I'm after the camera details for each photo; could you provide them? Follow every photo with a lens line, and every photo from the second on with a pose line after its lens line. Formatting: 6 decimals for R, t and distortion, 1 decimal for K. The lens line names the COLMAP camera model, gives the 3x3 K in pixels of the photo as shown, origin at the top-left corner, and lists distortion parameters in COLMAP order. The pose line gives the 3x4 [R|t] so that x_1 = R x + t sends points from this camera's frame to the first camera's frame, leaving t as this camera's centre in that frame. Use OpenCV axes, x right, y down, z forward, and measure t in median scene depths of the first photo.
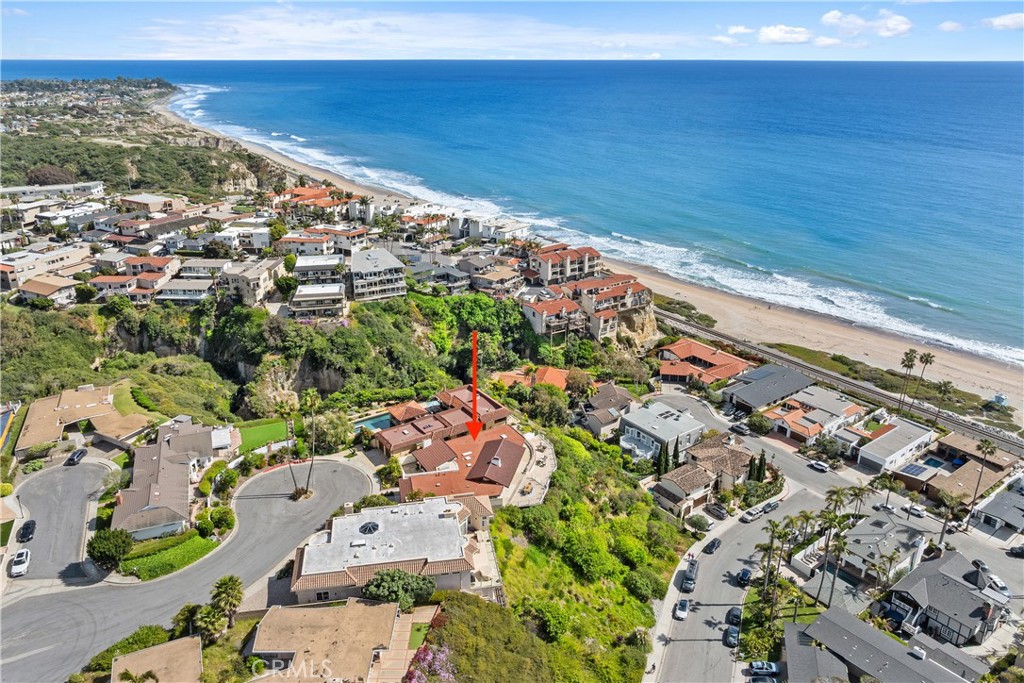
lens RADIAL K [[713.7, 0, 512.0], [0, 713.7, 341.5], [0, 0, 1]] dist [0.008564, -0.035488]
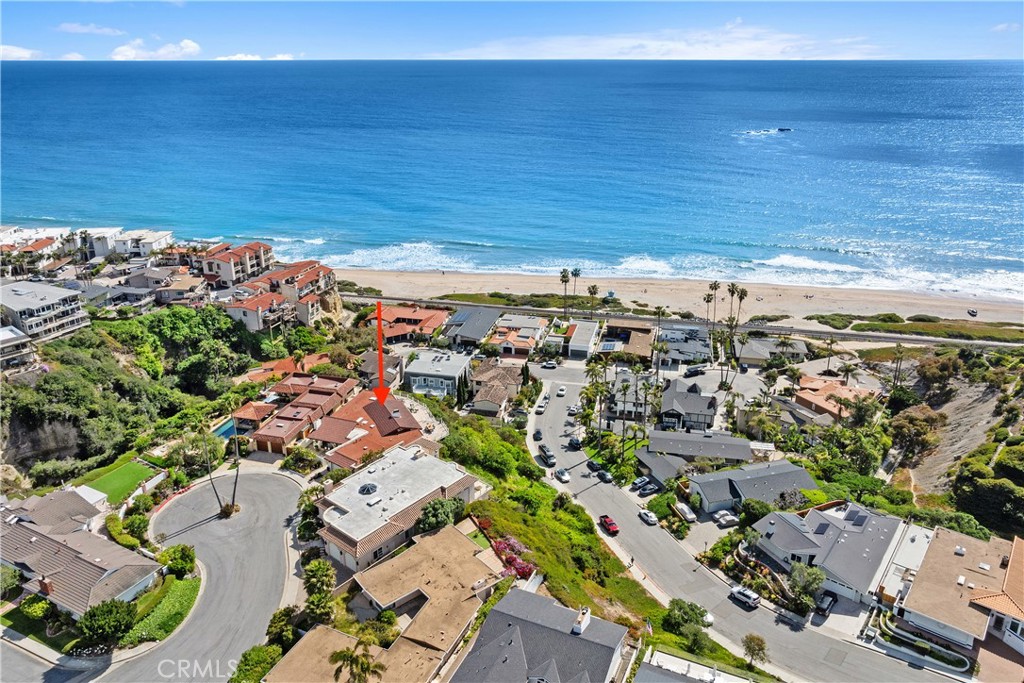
lens RADIAL K [[713.7, 0, 512.0], [0, 713.7, 341.5], [0, 0, 1]] dist [0.008564, -0.035488]
pose [[0.758156, -0.242408, 0.605341, -0.292208], [0.244163, 0.966332, 0.081166, 0.008738], [-0.604635, 0.086265, 0.791817, 0.011402]]
